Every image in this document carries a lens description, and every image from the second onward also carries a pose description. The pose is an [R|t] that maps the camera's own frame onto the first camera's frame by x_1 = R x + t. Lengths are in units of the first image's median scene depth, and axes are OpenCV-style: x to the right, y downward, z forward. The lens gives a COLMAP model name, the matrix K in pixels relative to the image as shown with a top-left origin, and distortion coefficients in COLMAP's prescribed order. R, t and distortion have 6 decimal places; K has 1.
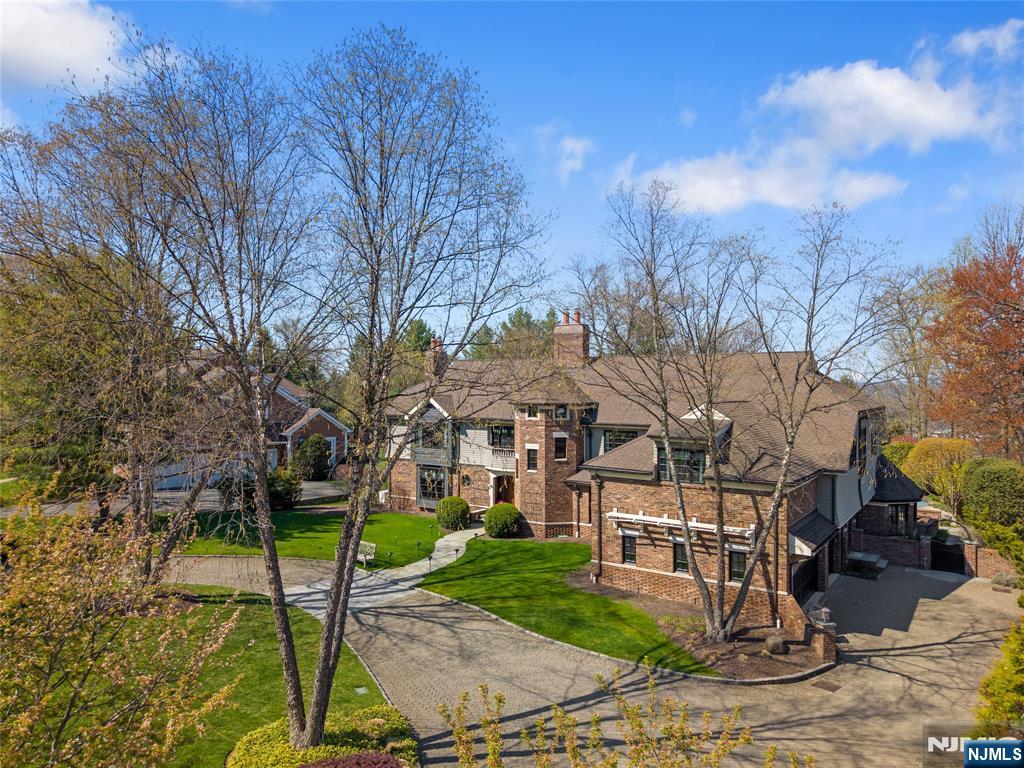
lens RADIAL K [[700.8, 0, 512.0], [0, 700.8, 384.0], [0, 0, 1]] dist [0.095233, -0.000306]
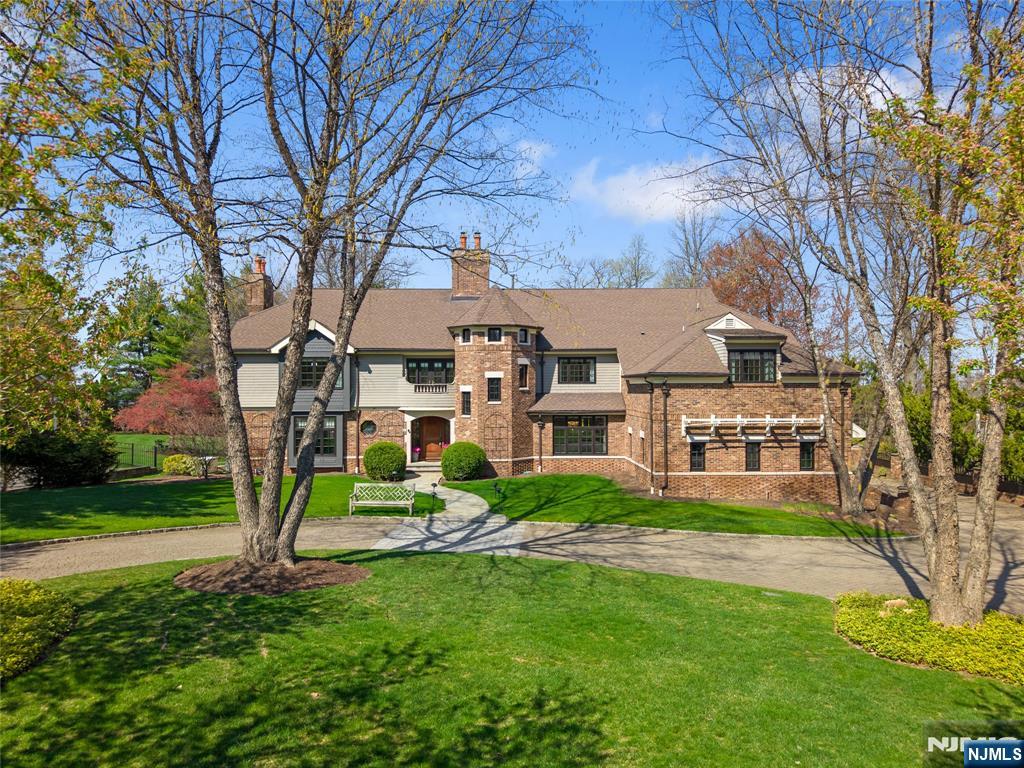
lens RADIAL K [[700.8, 0, 512.0], [0, 700.8, 384.0], [0, 0, 1]] dist [0.095233, -0.000306]
pose [[0.806084, -0.002207, 0.591796, -0.604888], [0.006744, 0.999962, -0.005457, 0.135192], [-0.591762, 0.008390, 0.806069, 0.354940]]
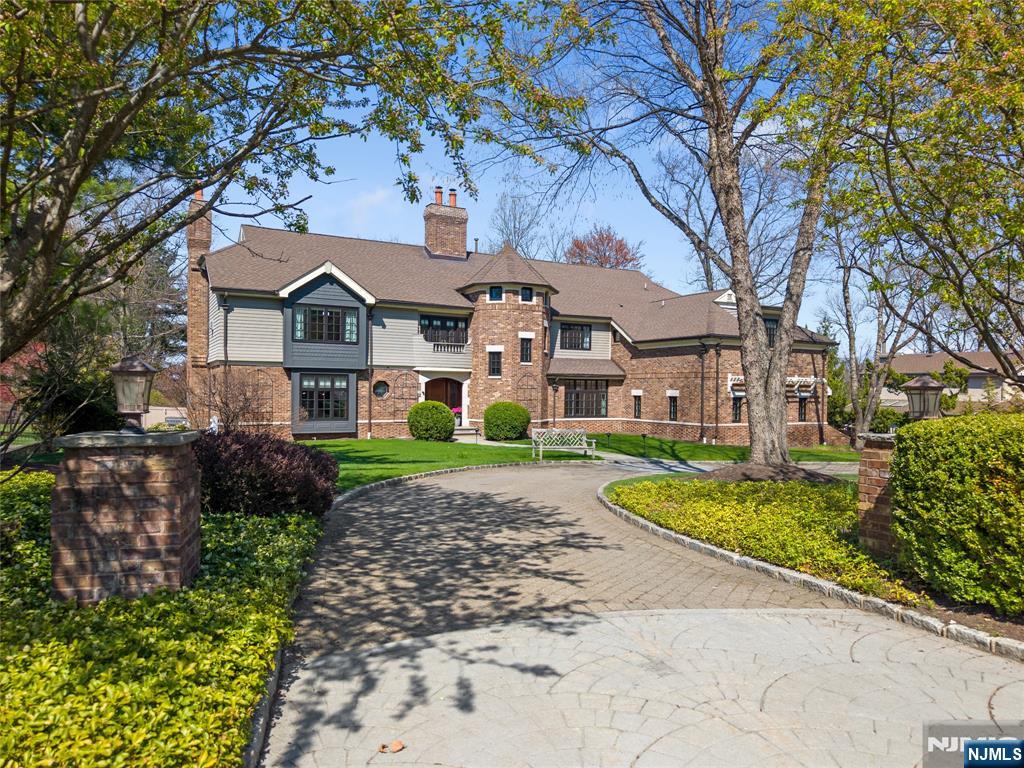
lens RADIAL K [[716.2, 0, 512.6], [0, 716.2, 402.3], [0, 0, 1]] dist [0.106399, 0.000190]
pose [[0.439362, -0.009250, 0.898263, -0.993688], [-0.007680, 0.999872, 0.014053, 0.204862], [-0.898277, -0.013073, 0.439234, 0.796691]]
